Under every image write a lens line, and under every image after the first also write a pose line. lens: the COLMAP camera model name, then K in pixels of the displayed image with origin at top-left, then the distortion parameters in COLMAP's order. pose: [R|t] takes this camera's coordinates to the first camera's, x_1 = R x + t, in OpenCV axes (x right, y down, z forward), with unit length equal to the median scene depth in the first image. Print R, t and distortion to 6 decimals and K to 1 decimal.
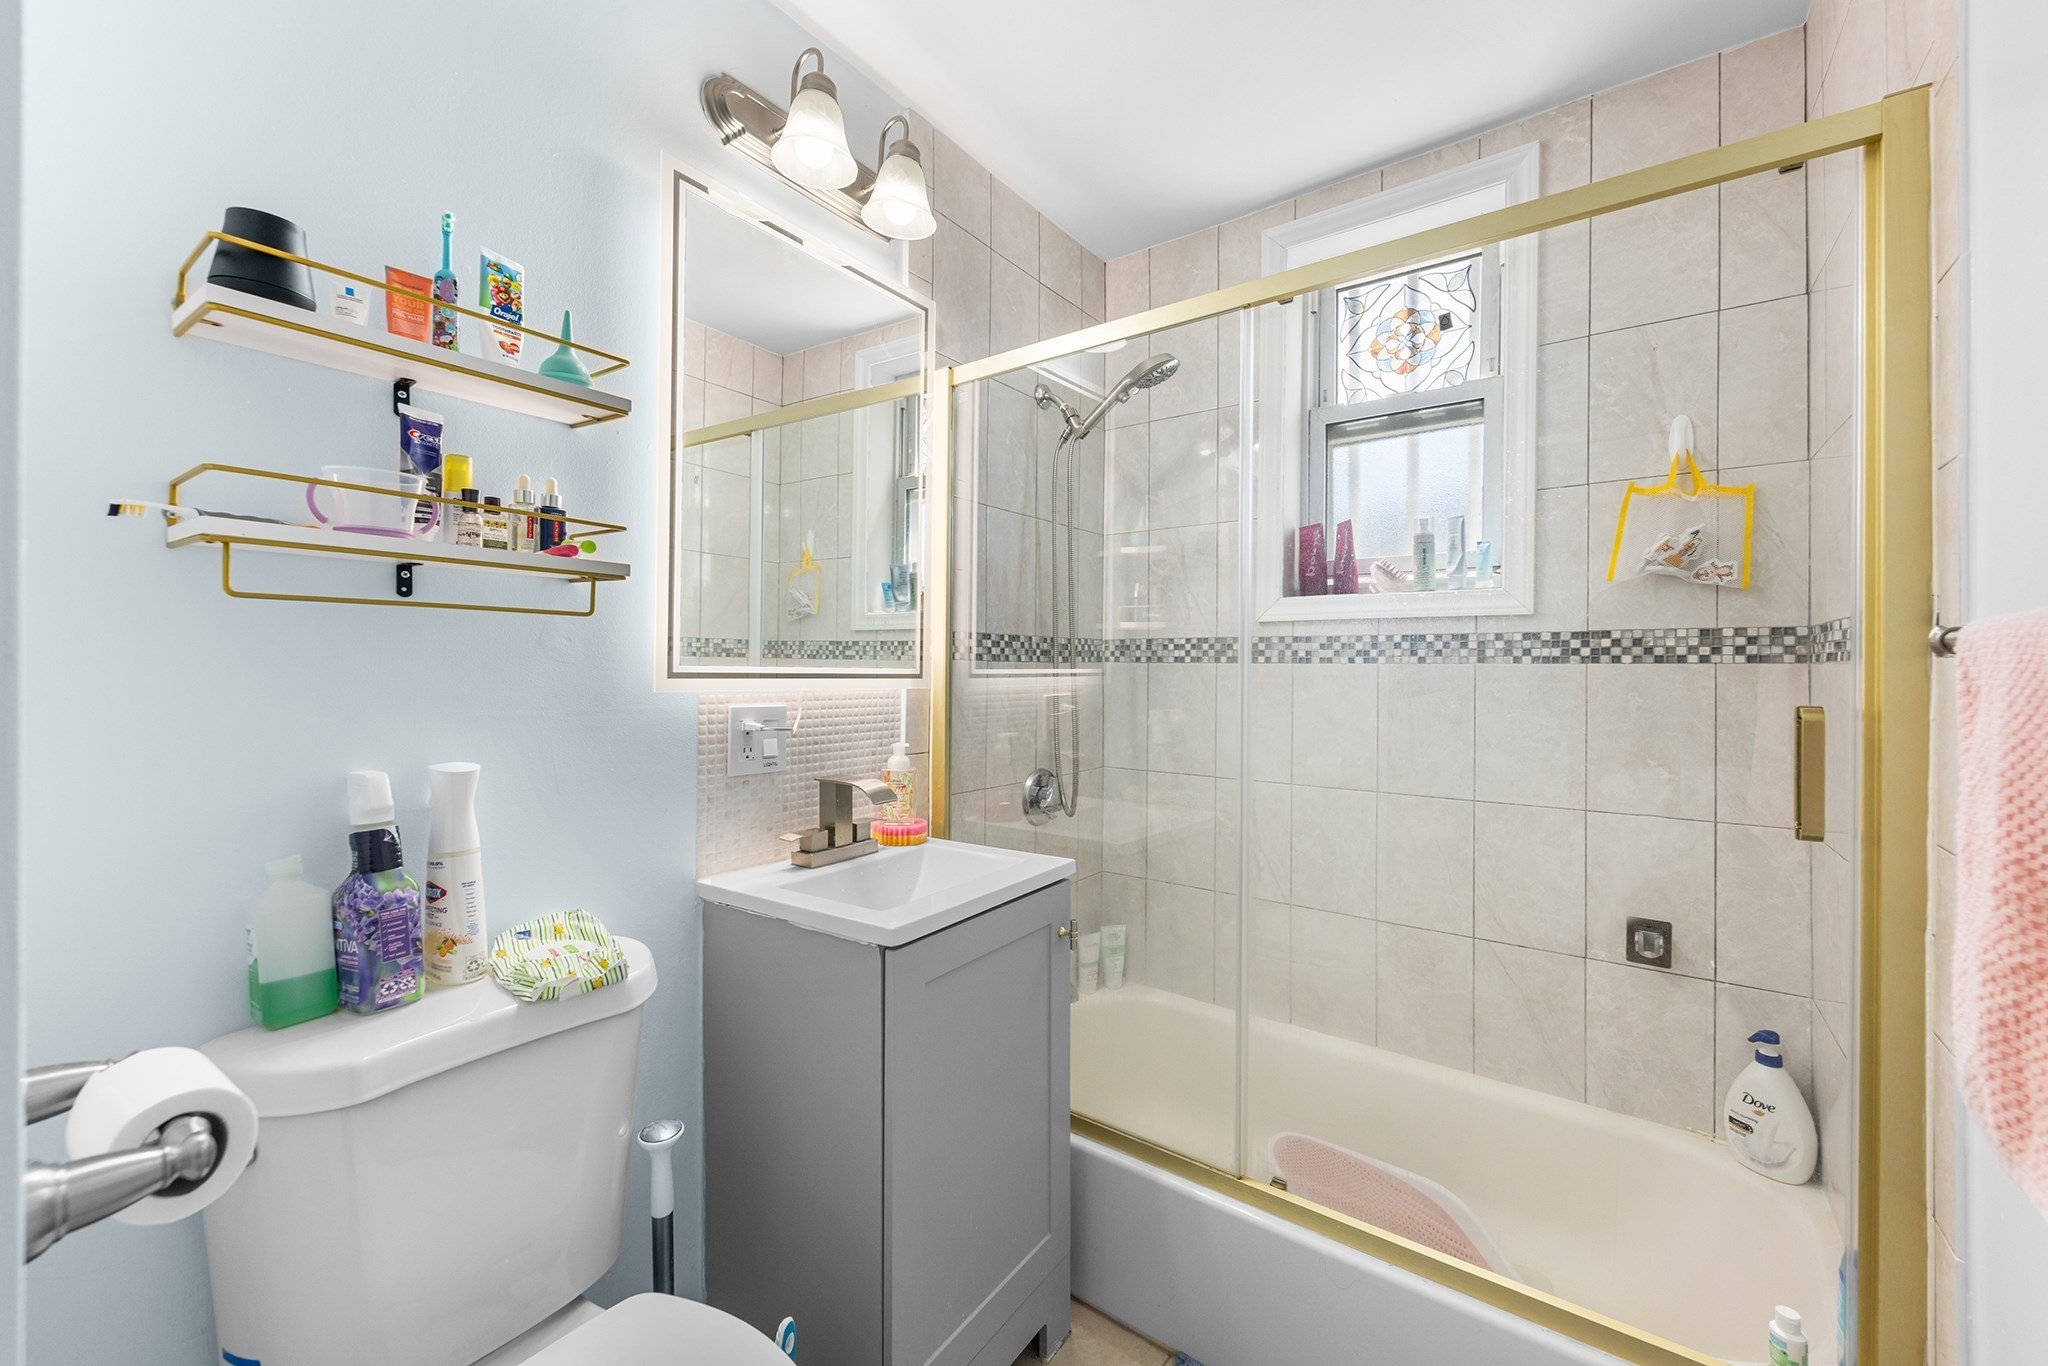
lens RADIAL K [[820.8, 0, 1022.2], [0, 820.8, 670.4], [0, 0, 1]] dist [0.002351, -0.000101]
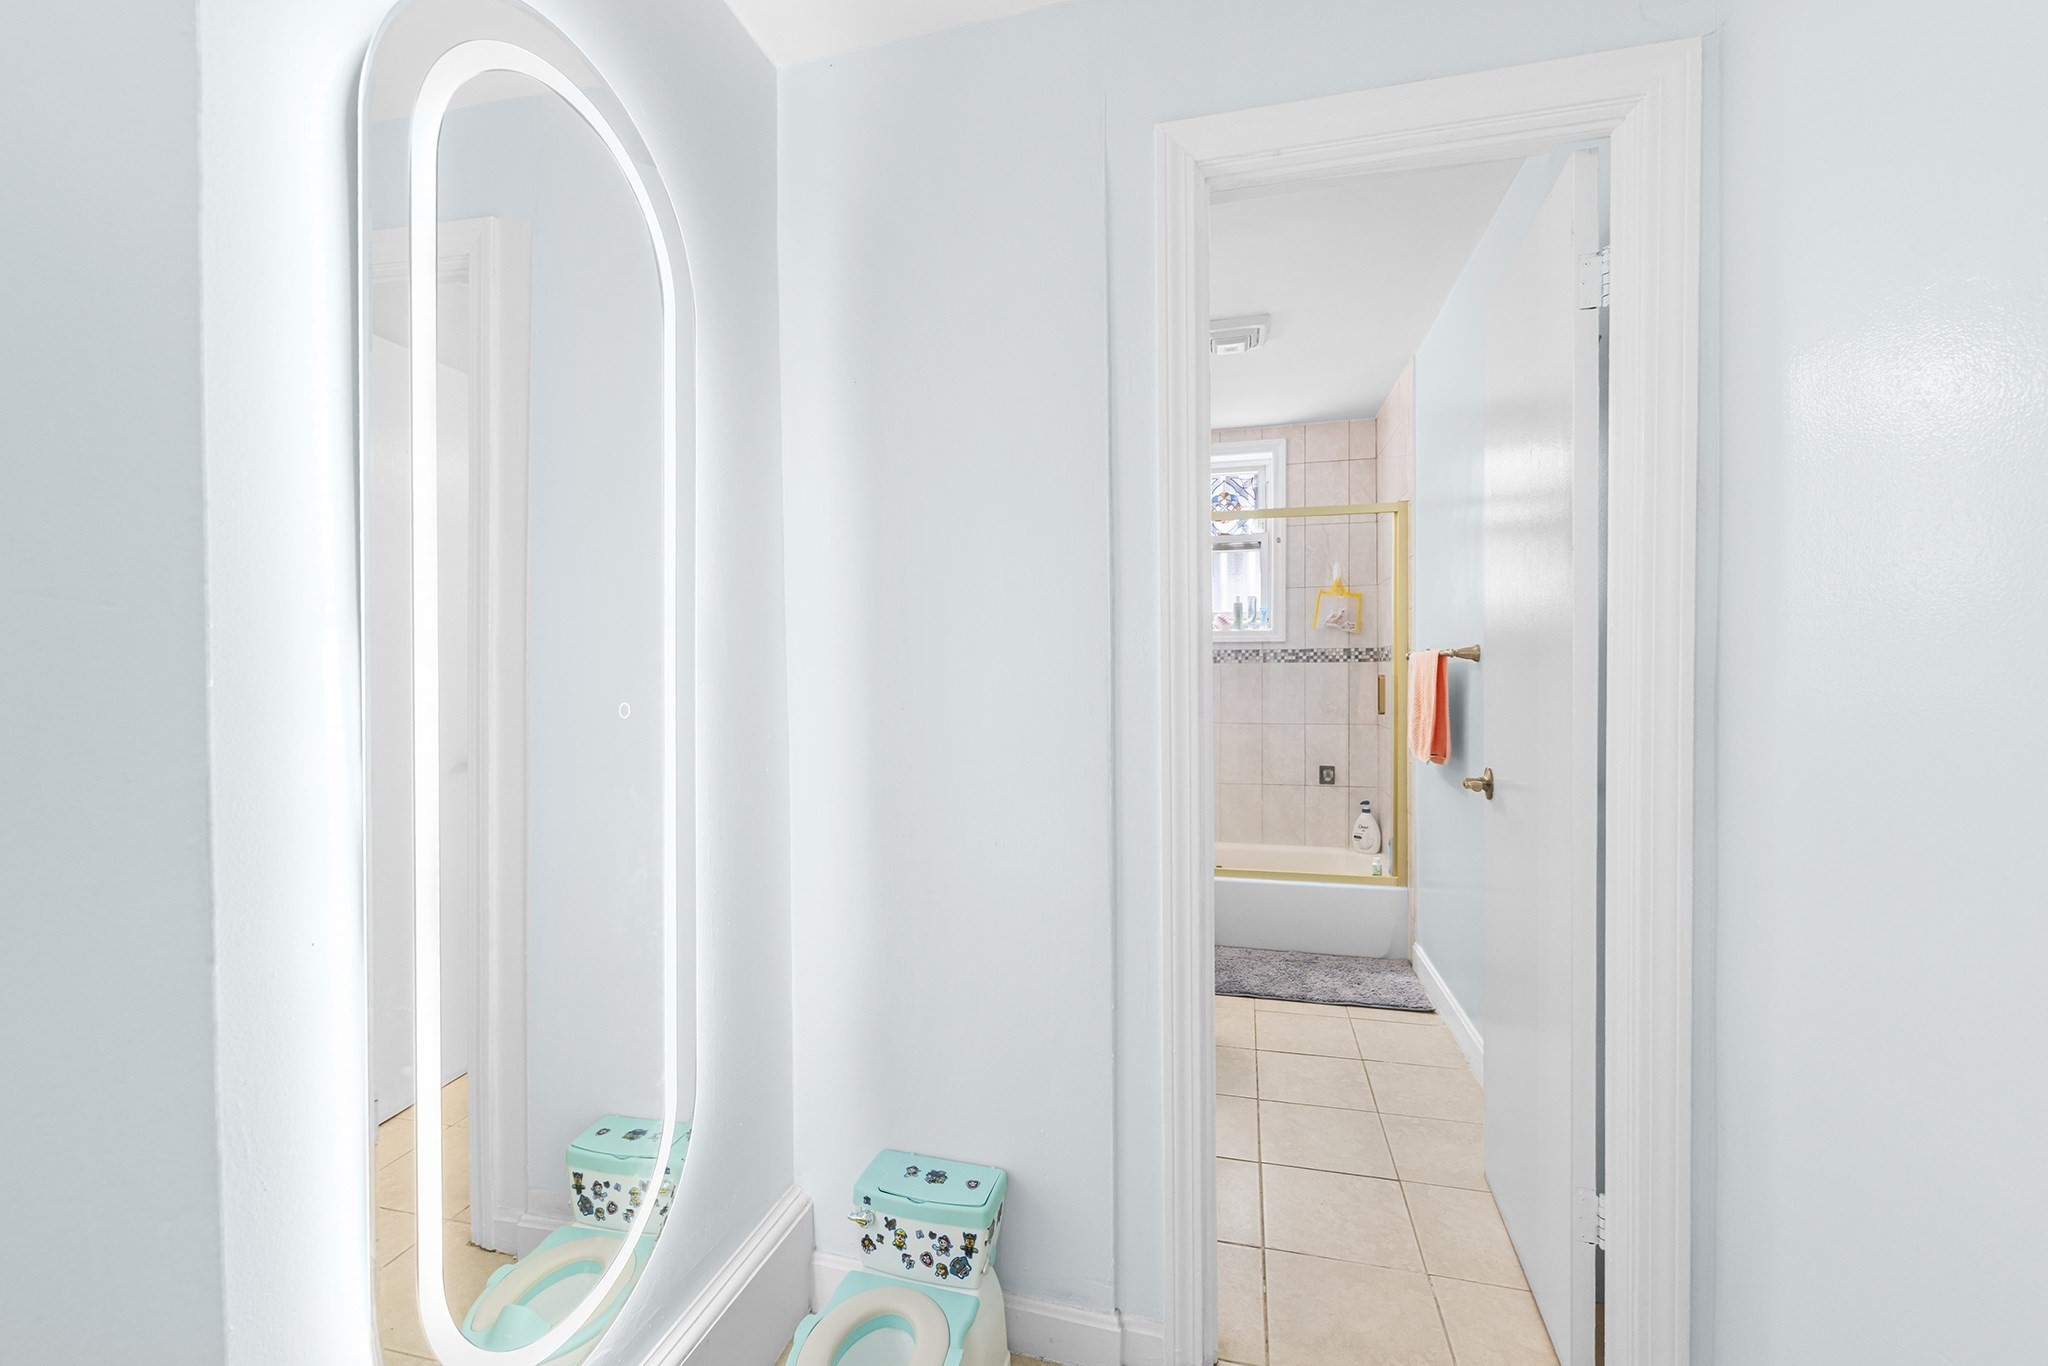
lens RADIAL K [[829.4, 0, 1023.2], [0, 829.4, 685.2], [0, 0, 1]] dist [0.000442, -0.000024]
pose [[0.928587, -0.017801, 0.370687, -1.022038], [0.011737, 0.999758, 0.018608, 0.003103], [-0.370928, -0.012928, 0.928571, -0.988535]]
